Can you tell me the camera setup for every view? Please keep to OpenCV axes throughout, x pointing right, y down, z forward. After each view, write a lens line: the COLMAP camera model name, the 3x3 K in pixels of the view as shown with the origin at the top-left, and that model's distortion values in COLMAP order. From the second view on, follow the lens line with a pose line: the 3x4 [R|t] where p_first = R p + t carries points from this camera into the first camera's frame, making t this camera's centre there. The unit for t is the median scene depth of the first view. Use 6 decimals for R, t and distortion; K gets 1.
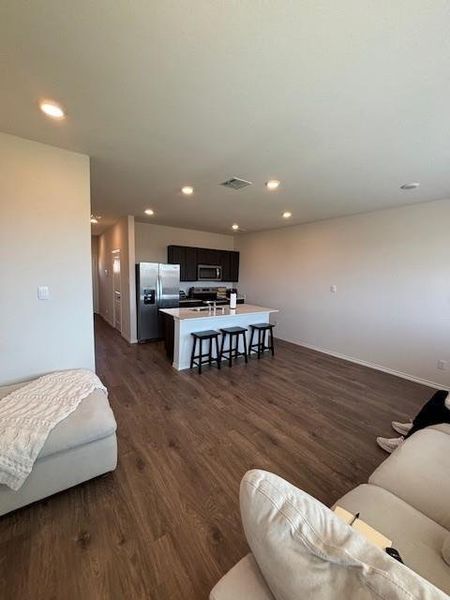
lens RADIAL K [[240.4, 0, 224.9], [0, 240.4, 301.0], [0, 0, 1]] dist [0.008985, -0.000532]
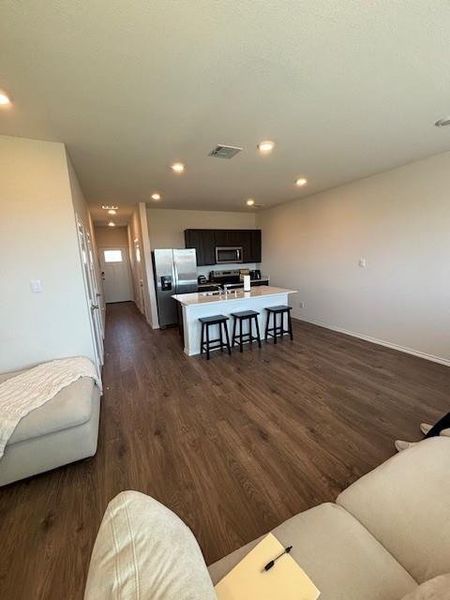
lens RADIAL K [[240.4, 0, 224.0], [0, 240.4, 300.6], [0, 0, 1]] dist [0.008985, -0.000532]
pose [[0.982926, -0.038316, -0.179965, 0.186530], [0.051045, 0.996471, 0.066636, 0.000470], [0.176777, -0.074685, 0.981413, 0.085822]]
